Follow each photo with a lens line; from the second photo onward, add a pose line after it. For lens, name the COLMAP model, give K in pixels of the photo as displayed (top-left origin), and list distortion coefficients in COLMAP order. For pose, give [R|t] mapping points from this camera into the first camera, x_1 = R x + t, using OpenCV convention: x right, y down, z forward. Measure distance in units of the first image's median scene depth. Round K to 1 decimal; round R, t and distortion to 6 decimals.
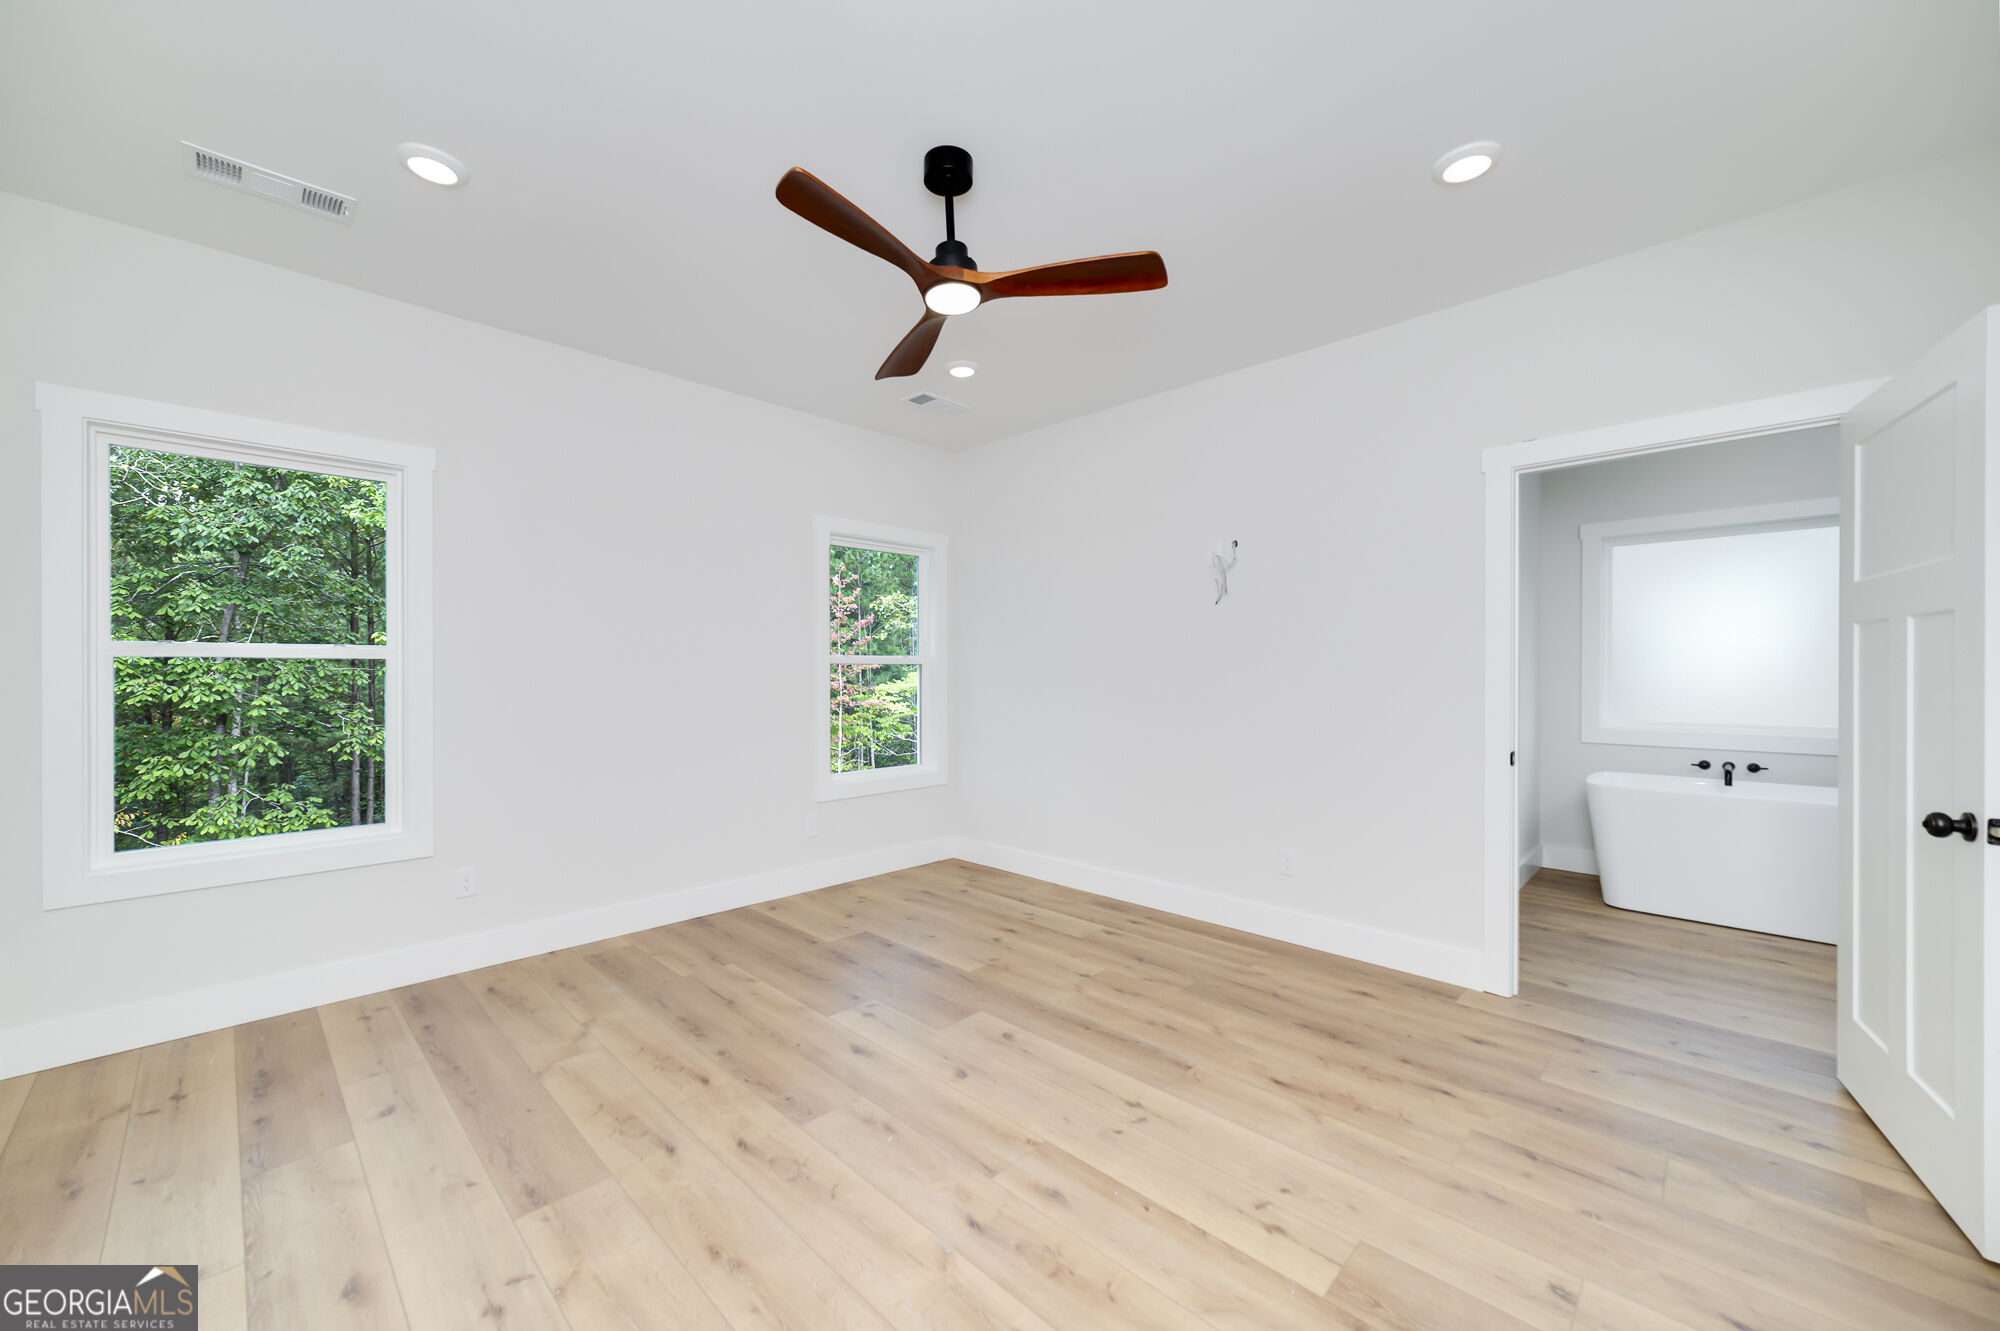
lens RADIAL K [[783.3, 0, 993.2], [0, 783.3, 675.0], [0, 0, 1]] dist [-0.003422, 0.001133]
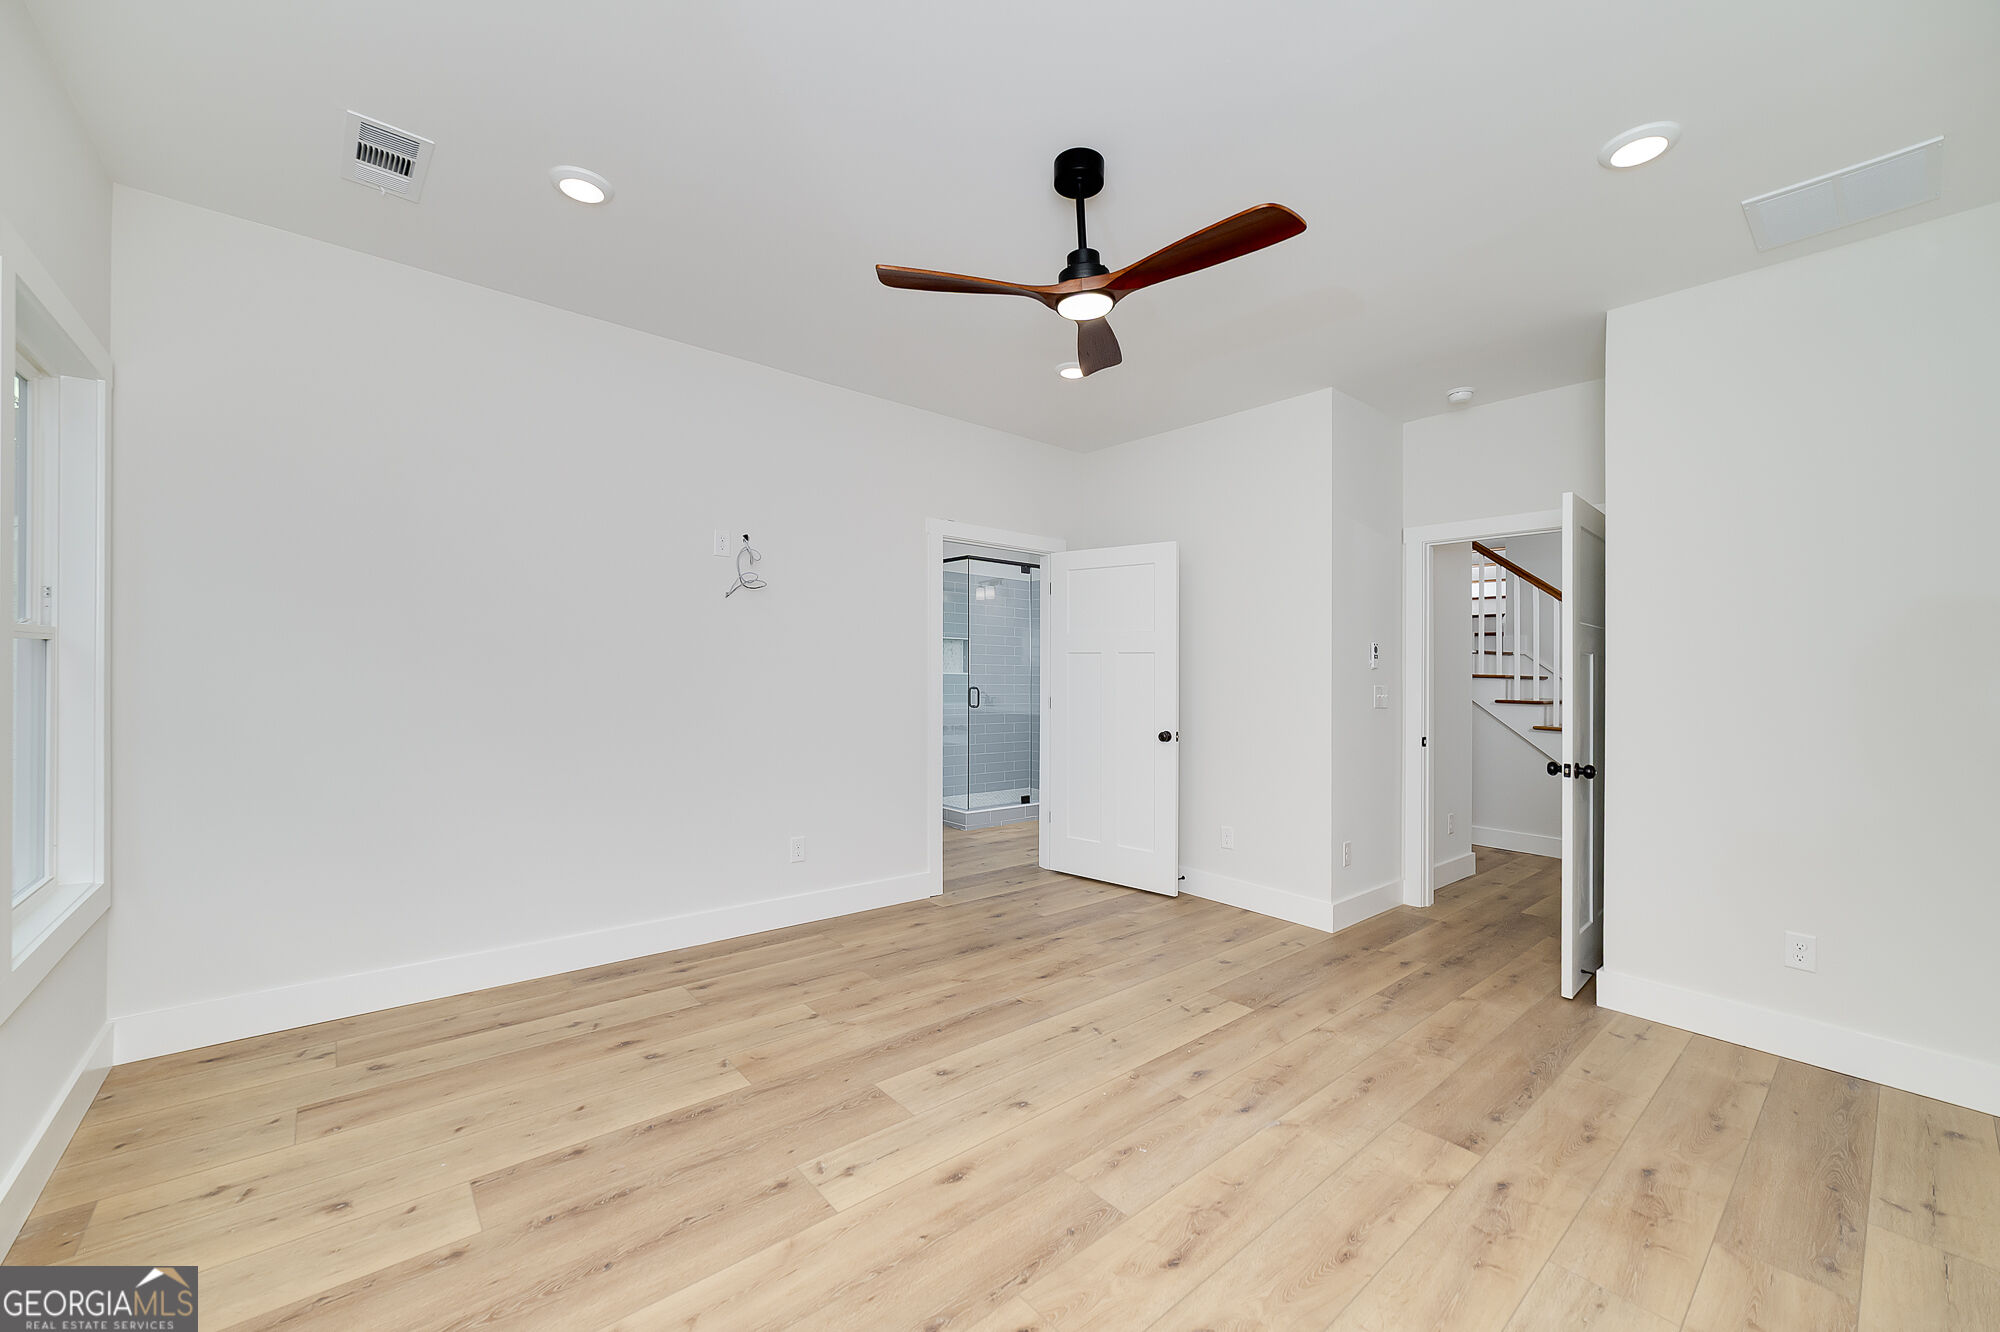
lens RADIAL K [[783.3, 0, 994.3], [0, 783.3, 672.8], [0, 0, 1]] dist [-0.003422, 0.001133]
pose [[0.069026, 0.005082, 0.997602, -0.837669], [-0.016677, 0.999853, -0.003939, 0.000148], [-0.997475, -0.016365, 0.069101, 0.837895]]
